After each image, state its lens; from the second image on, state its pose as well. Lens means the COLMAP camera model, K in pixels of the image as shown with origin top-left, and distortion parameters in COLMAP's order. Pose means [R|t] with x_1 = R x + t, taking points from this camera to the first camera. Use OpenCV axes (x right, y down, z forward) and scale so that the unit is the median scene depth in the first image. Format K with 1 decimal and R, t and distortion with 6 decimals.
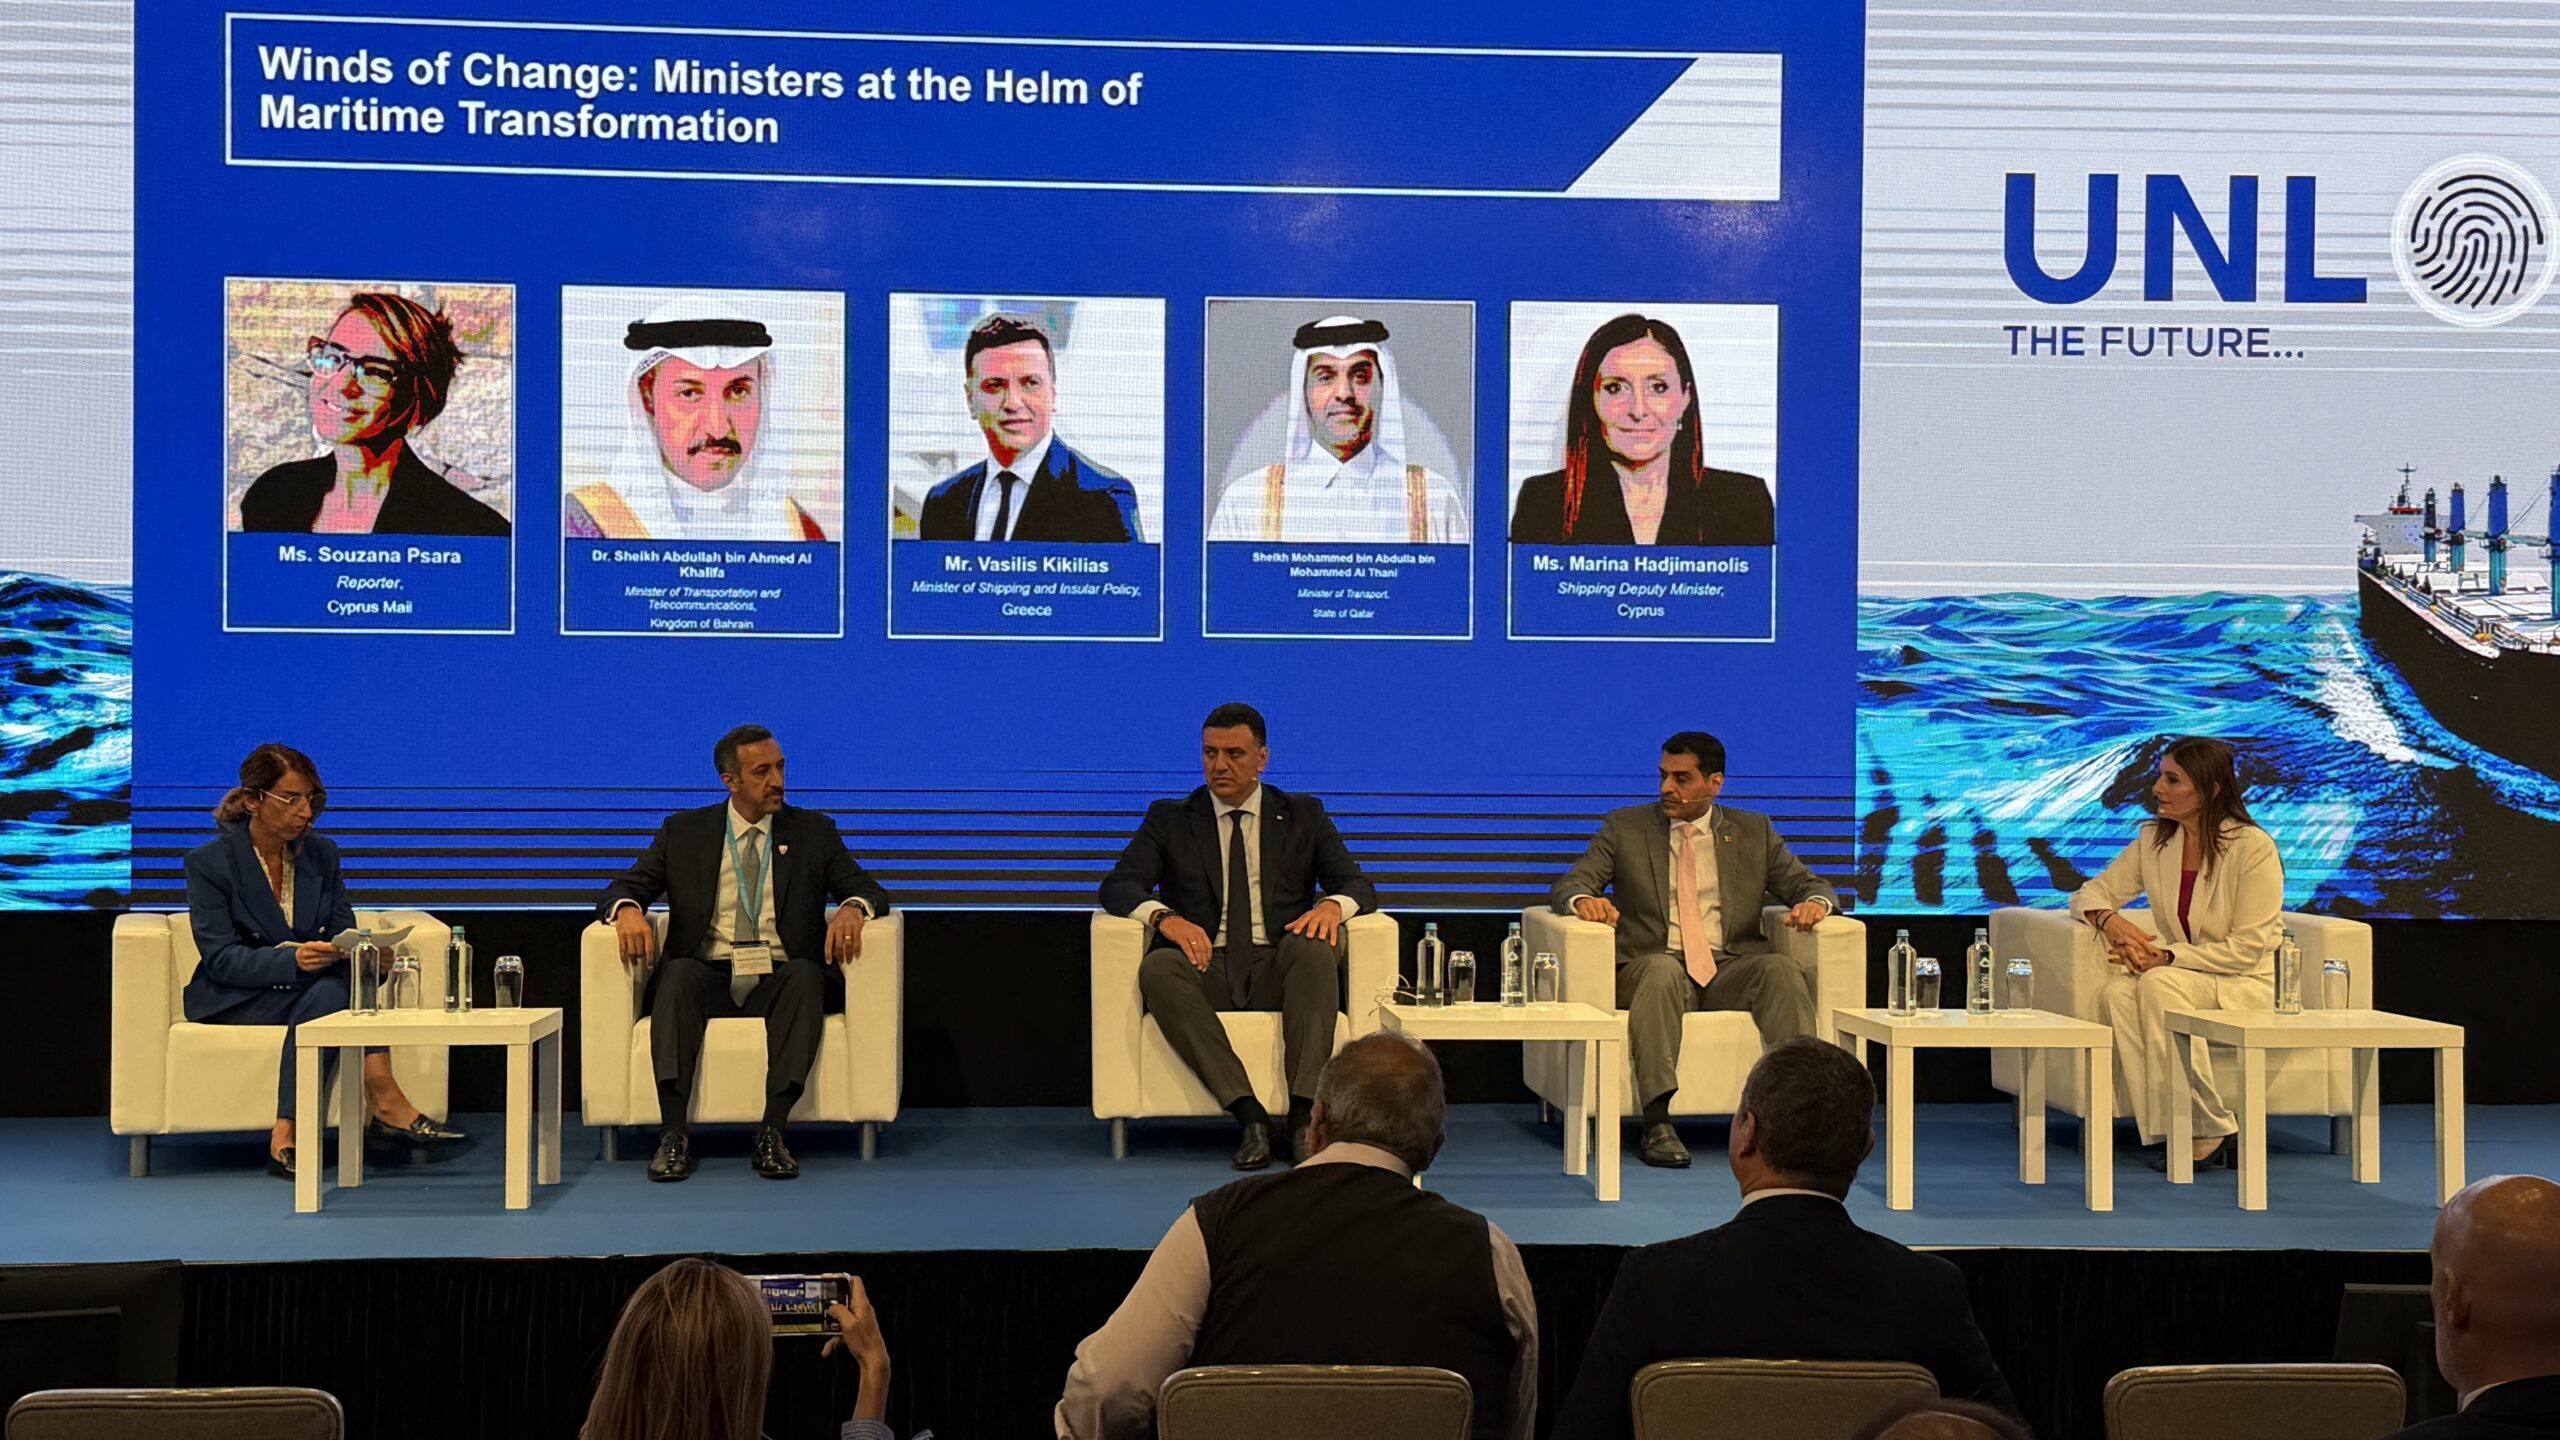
lens RADIAL K [[3326.8, 0, 1314.2], [0, 3326.8, 635.5], [0, 0, 1]] dist [0.095719, 0.000000]
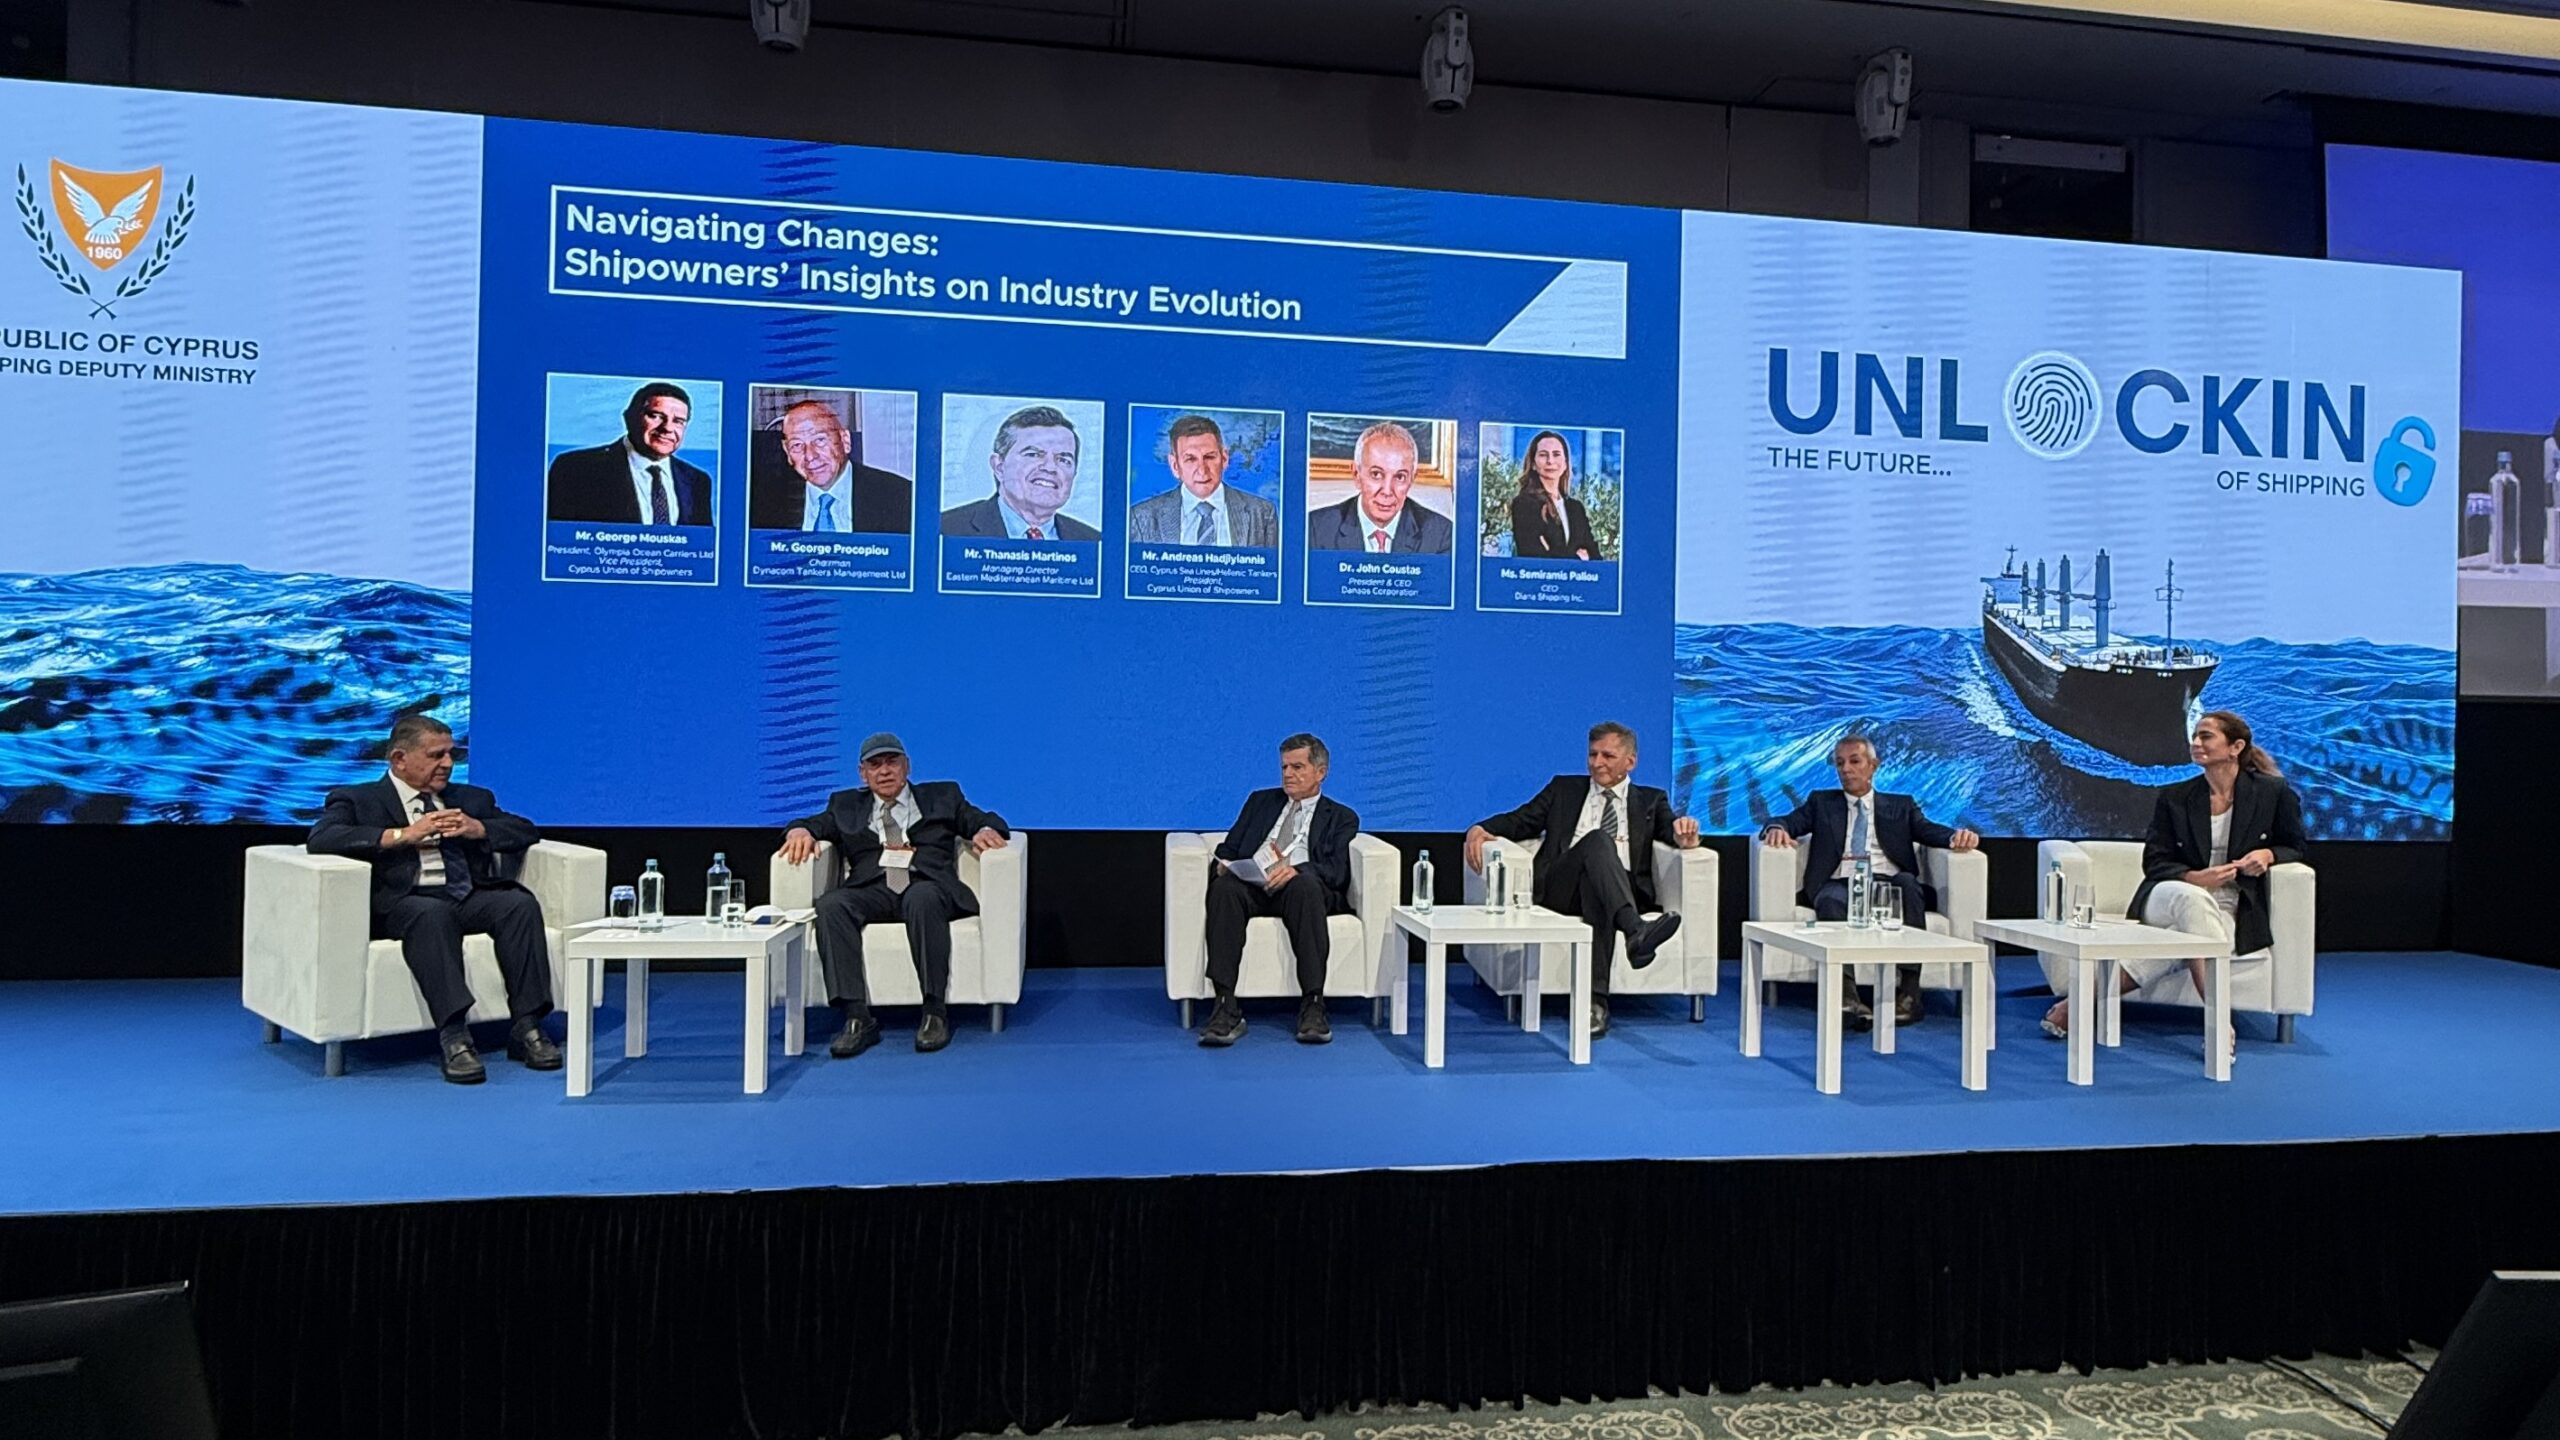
lens RADIAL K [[1357.6, 0, 1311.8], [0, 1357.6, 681.1], [0, 0, 1]] dist [0.010712, -0.006846]
pose [[0.996994, 0.013868, 0.076227, -0.045835], [-0.013733, 0.999903, -0.002284, 0.017747], [-0.076251, 0.001230, 0.997088, 0.400843]]
